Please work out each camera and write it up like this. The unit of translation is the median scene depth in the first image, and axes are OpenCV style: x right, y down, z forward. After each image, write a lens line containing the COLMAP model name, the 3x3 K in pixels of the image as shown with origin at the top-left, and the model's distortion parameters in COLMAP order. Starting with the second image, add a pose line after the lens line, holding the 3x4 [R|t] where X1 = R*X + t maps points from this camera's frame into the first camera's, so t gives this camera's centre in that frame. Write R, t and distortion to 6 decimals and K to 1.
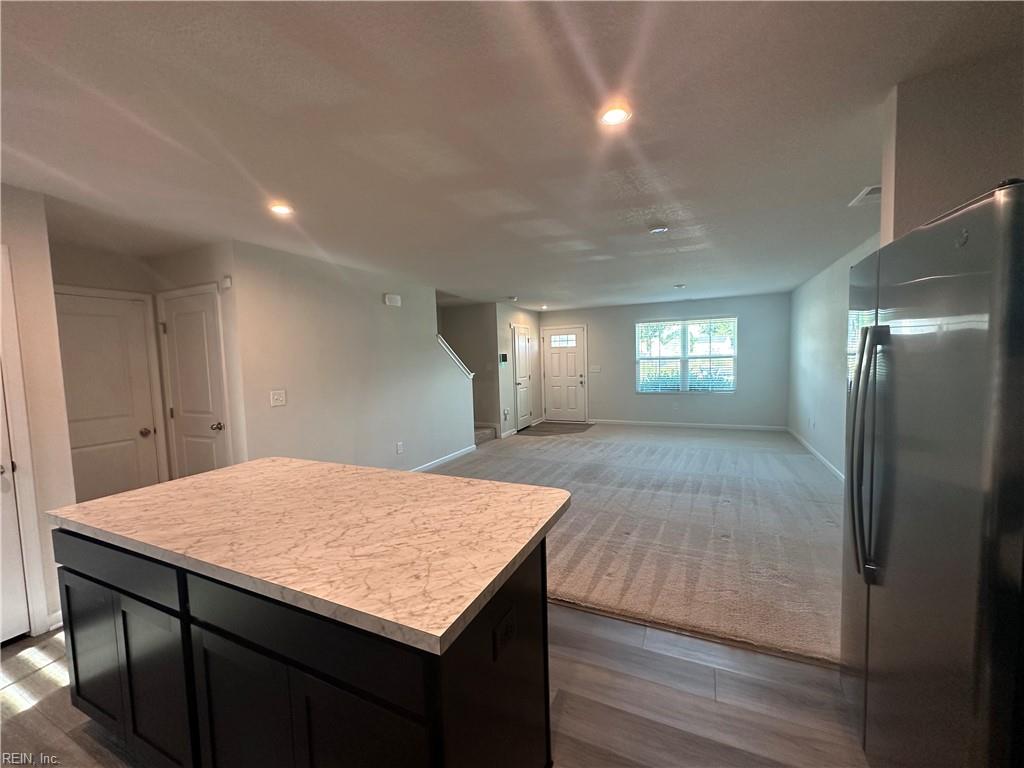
lens RADIAL K [[408.1, 0, 514.8], [0, 408.1, 386.0], [0, 0, 1]] dist [0.003155, -0.000501]
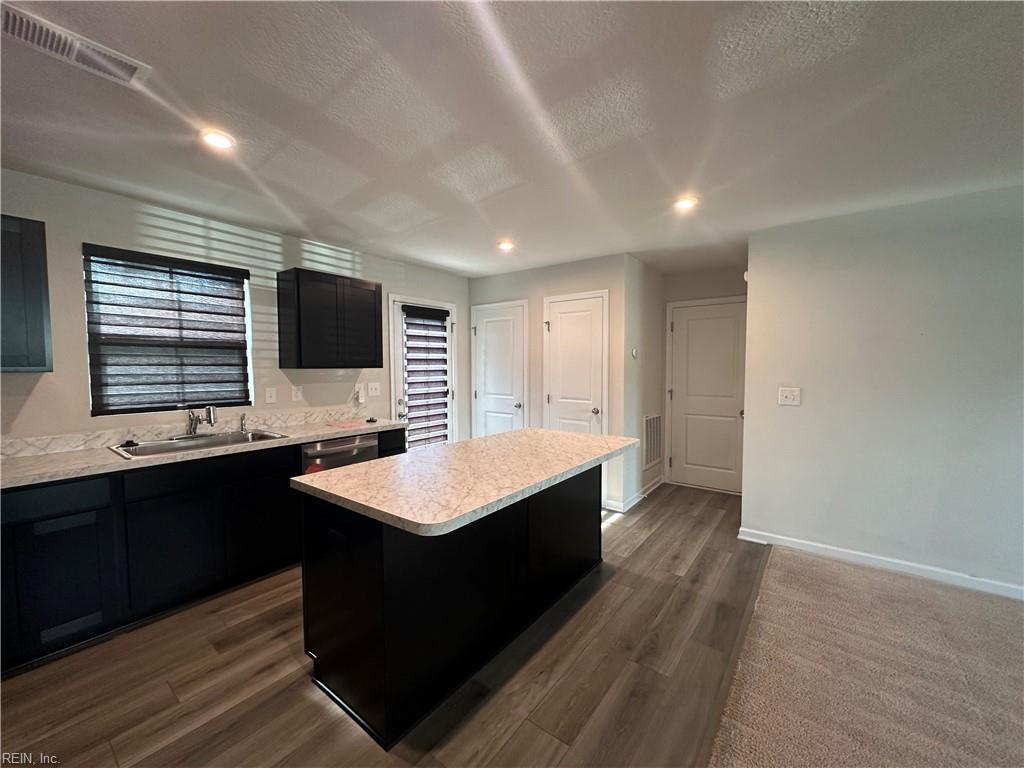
lens RADIAL K [[408.1, 0, 509.6], [0, 408.1, 382.0], [0, 0, 1]] dist [0.003155, -0.000501]
pose [[-0.216288, 0.072075, -0.973666, 0.921409], [-0.053494, 0.994899, 0.085530, -0.099407], [0.974863, 0.070584, -0.211329, 1.397289]]
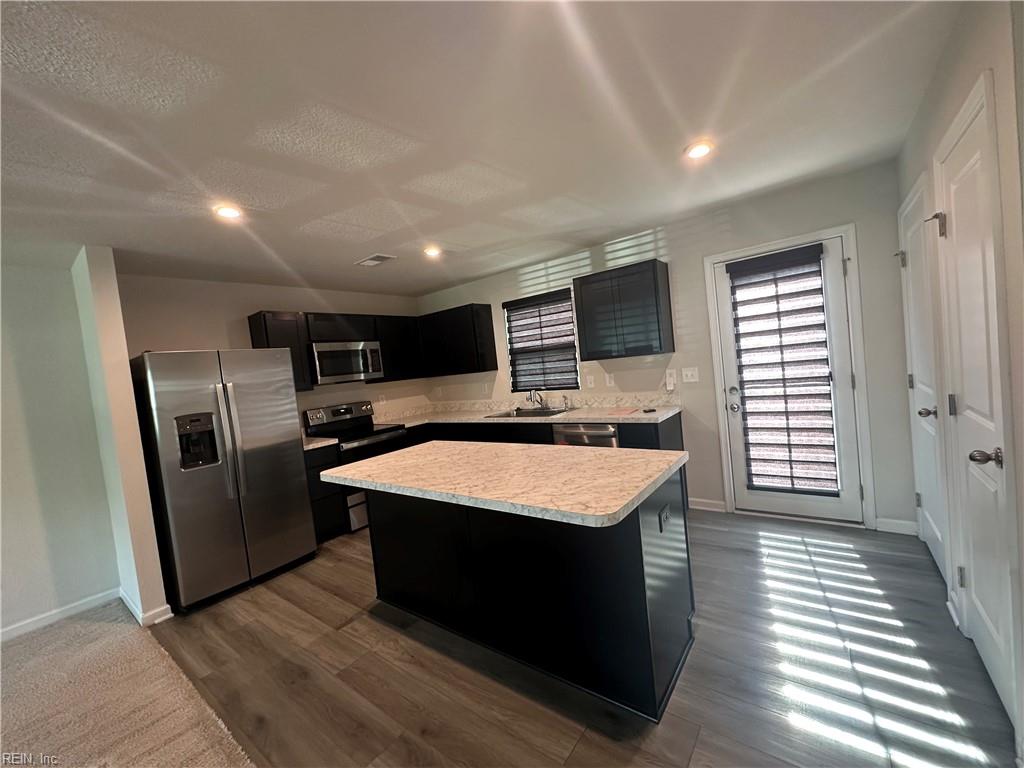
lens RADIAL K [[408.1, 0, 515.4], [0, 408.1, 384.7], [0, 0, 1]] dist [0.003155, -0.000501]
pose [[-0.968559, 0.123525, 0.215950, -0.205660], [0.148897, 0.983218, 0.105410, -0.110501], [-0.199306, 0.134250, -0.970698, 2.011382]]
